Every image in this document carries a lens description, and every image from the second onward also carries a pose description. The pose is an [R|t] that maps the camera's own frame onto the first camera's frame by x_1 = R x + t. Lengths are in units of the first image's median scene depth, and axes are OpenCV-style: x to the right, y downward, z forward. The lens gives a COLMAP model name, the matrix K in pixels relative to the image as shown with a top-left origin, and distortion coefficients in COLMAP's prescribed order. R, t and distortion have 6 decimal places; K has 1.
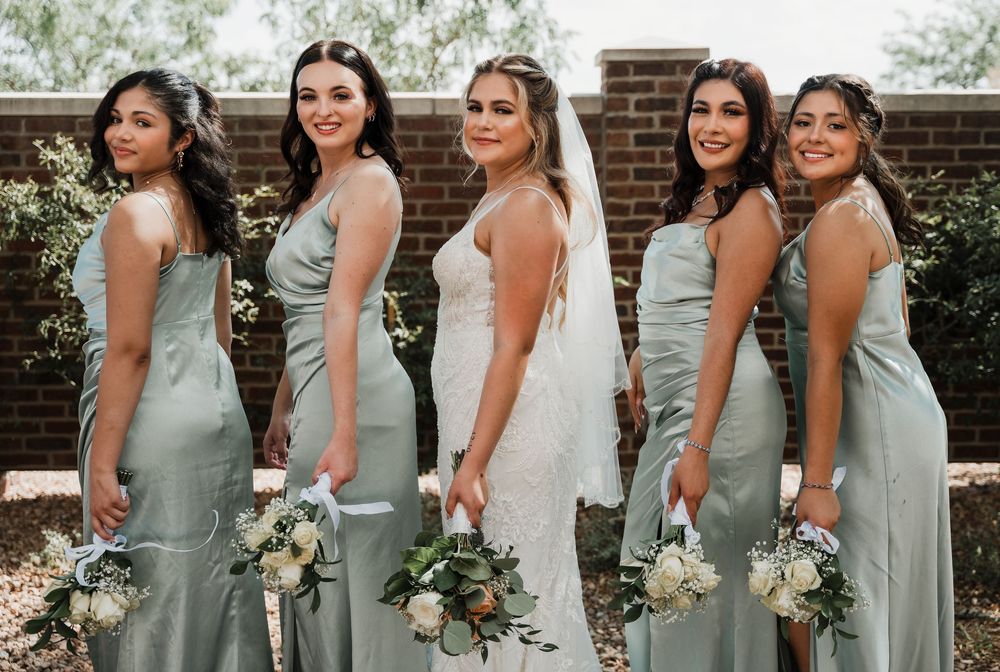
lens RADIAL K [[1346.0, 0, 526.4], [0, 1346.0, 334.7], [0, 0, 1]] dist [0.017288, 0.018194]
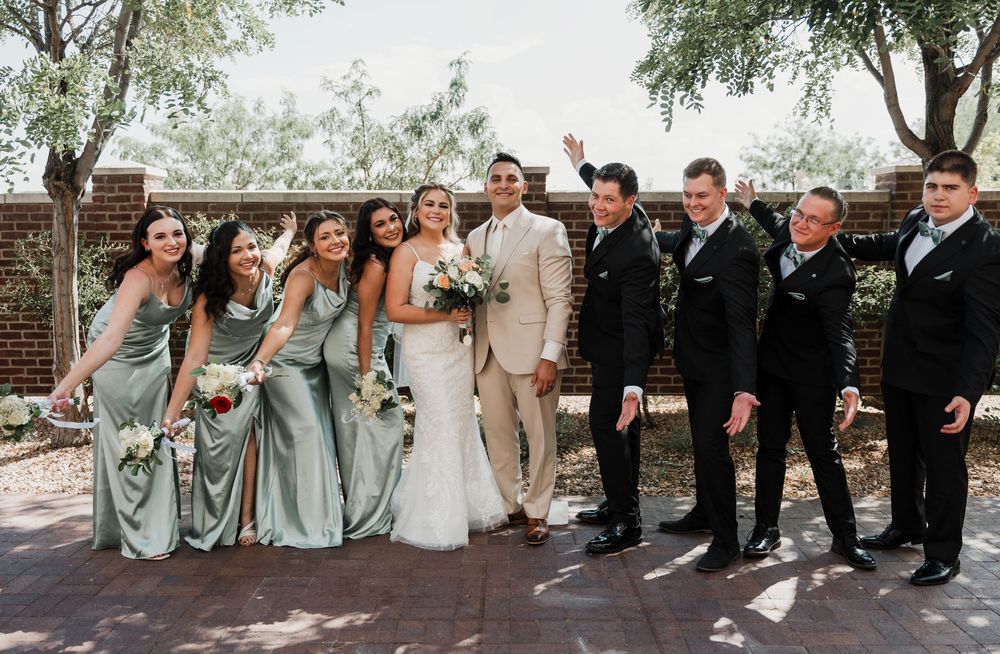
lens RADIAL K [[897.8, 0, 500.0], [0, 897.8, 327.0], [0, 0, 1]] dist [-0.005609, 0.005221]
pose [[0.999761, 0.007087, -0.020683, 0.094215], [-0.007492, 0.999781, -0.019556, 0.030321], [0.020540, 0.019707, 0.999595, -0.222645]]
